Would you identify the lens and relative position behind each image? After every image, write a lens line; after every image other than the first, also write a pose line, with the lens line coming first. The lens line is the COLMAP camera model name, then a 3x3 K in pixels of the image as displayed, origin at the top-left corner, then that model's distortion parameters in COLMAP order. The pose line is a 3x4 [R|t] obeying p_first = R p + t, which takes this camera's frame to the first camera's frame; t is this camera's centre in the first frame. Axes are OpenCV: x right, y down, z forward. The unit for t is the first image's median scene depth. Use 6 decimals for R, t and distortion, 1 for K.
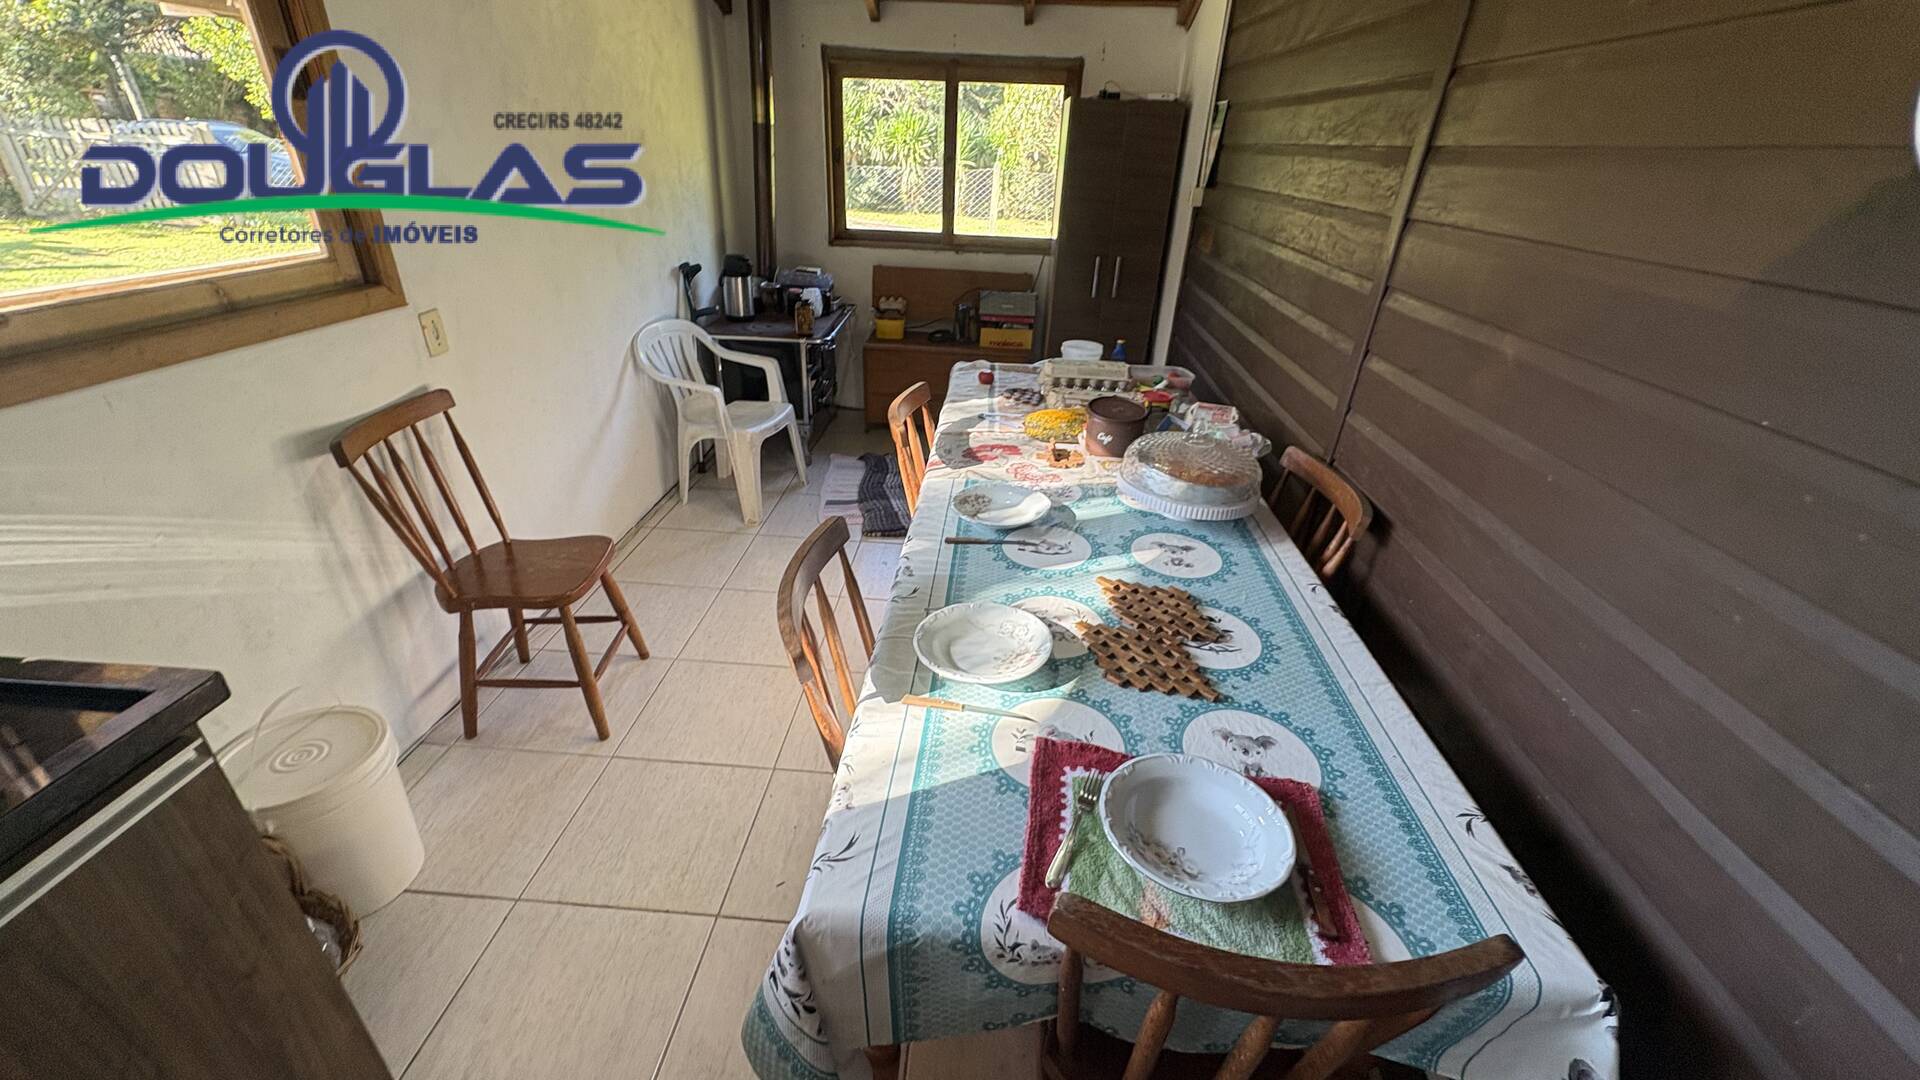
lens RADIAL K [[765.6, 0, 961.7], [0, 765.6, 534.5], [0, 0, 1]] dist [-0.000152, 0.000862]
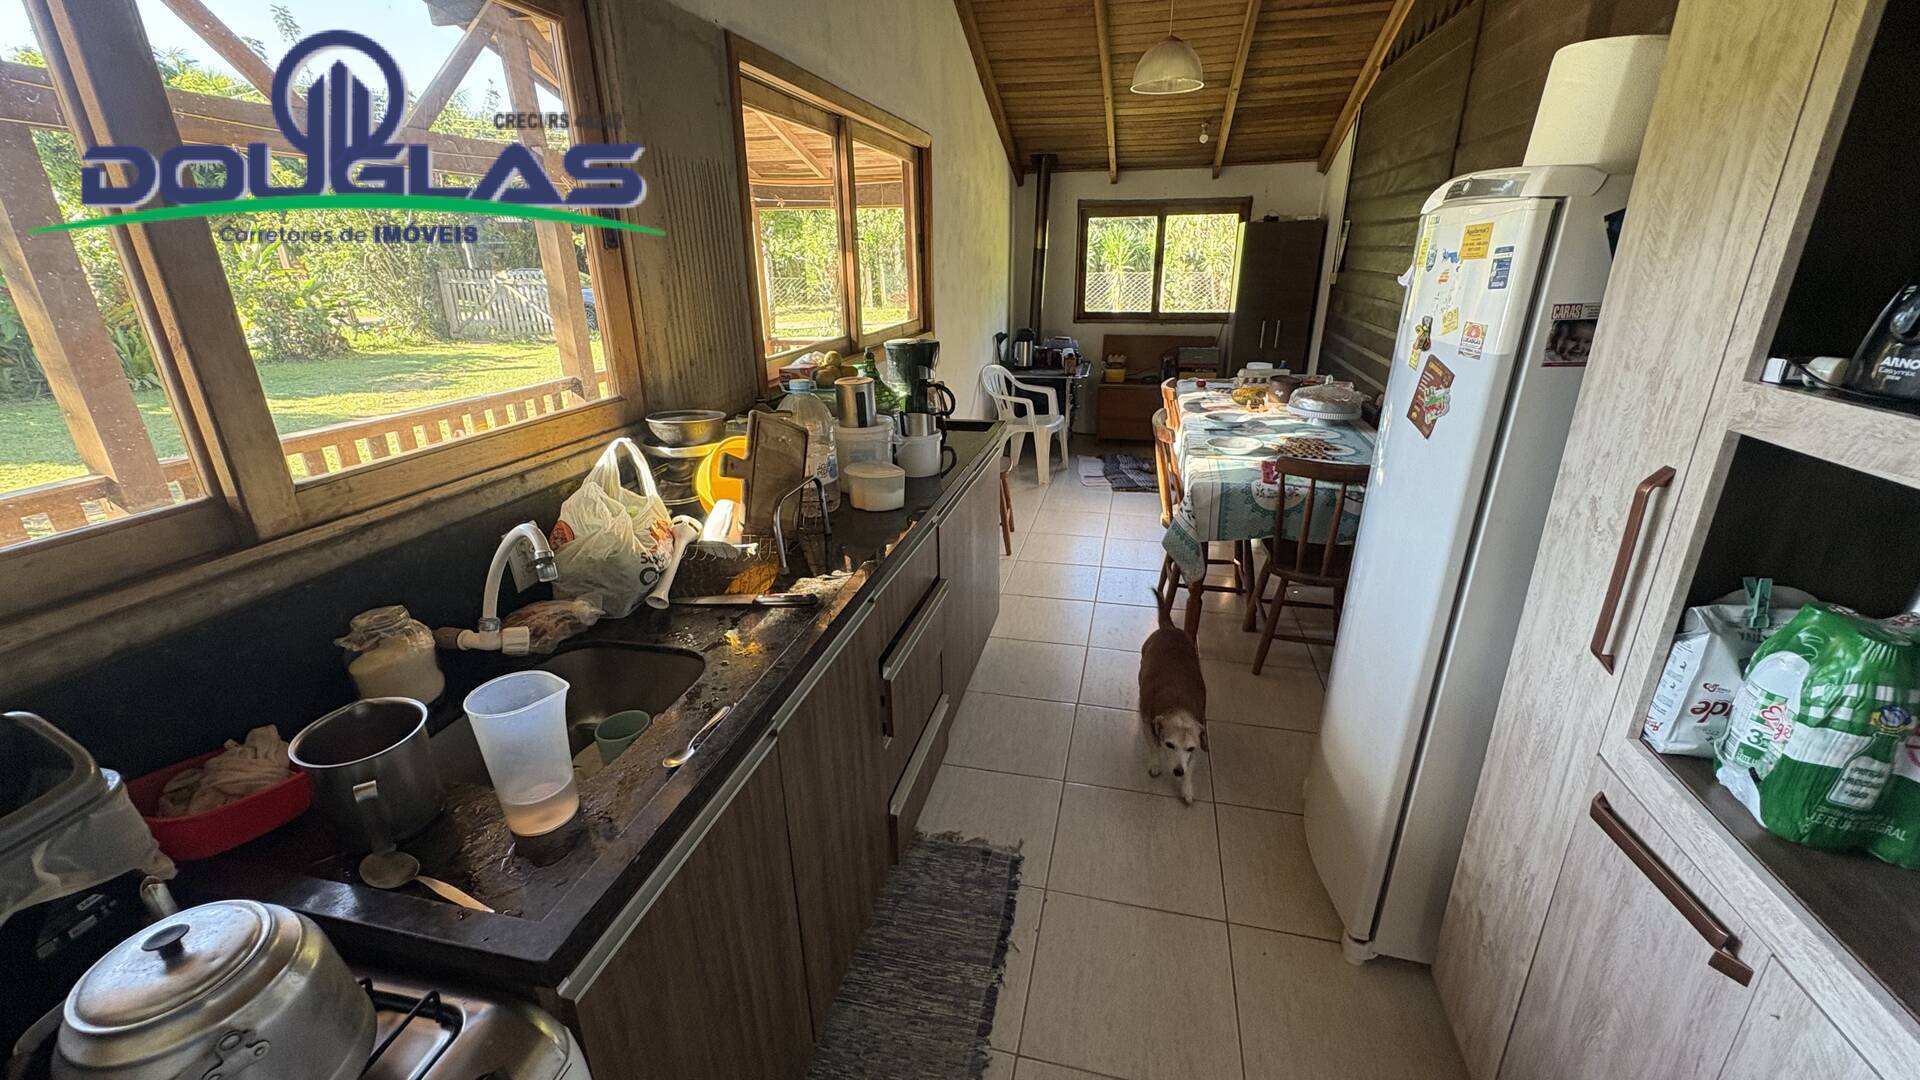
lens RADIAL K [[765.6, 0, 960.3], [0, 765.6, 536.5], [0, 0, 1]] dist [-0.000152, 0.000862]
pose [[0.983260, 0.011359, -0.181854, -0.143179], [-0.032987, 0.992660, -0.116352, 0.275523], [0.179198, 0.120403, 0.976418, -0.570007]]
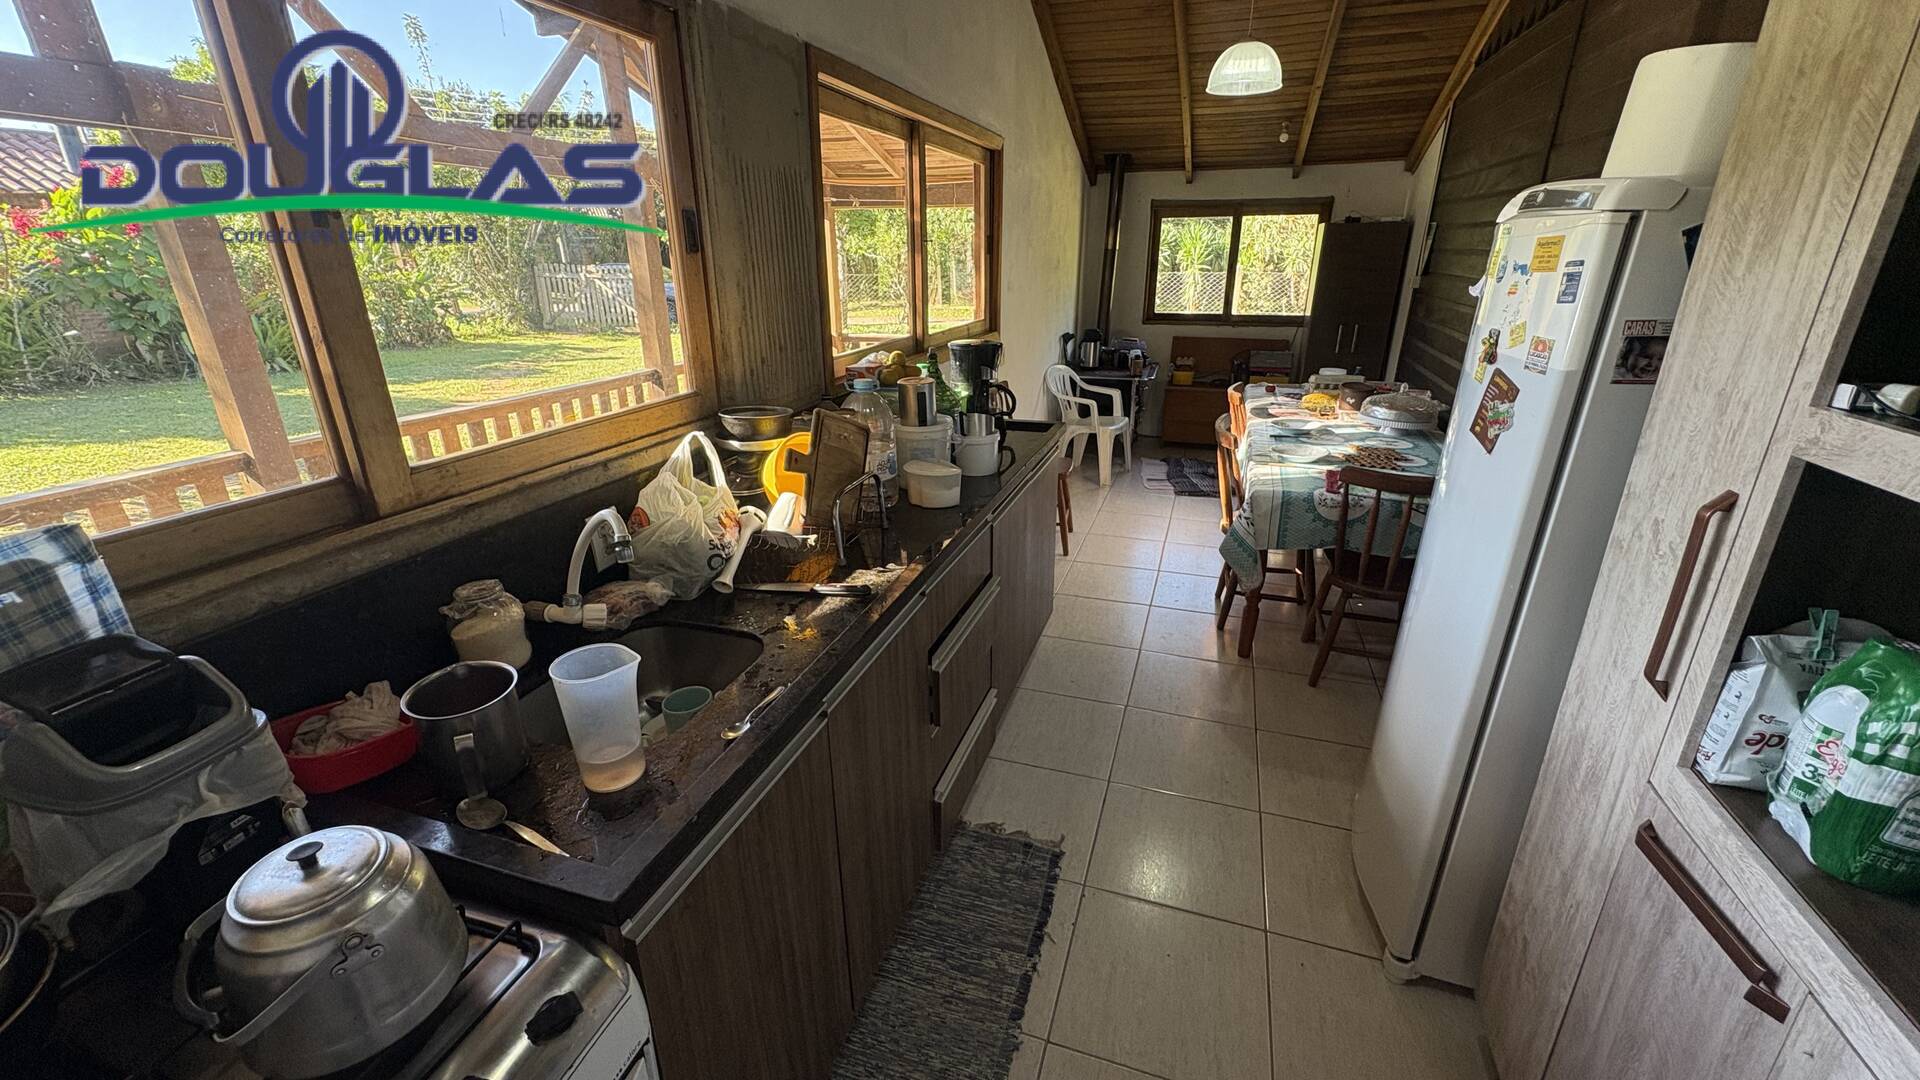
lens RADIAL K [[765.6, 0, 960.2], [0, 765.6, 536.8], [0, 0, 1]] dist [-0.000152, 0.000862]
pose [[0.964101, 0.048332, -0.261101, -0.133397], [-0.078878, 0.991038, -0.107802, 0.276374], [0.253551, 0.124527, 0.959273, -0.582927]]
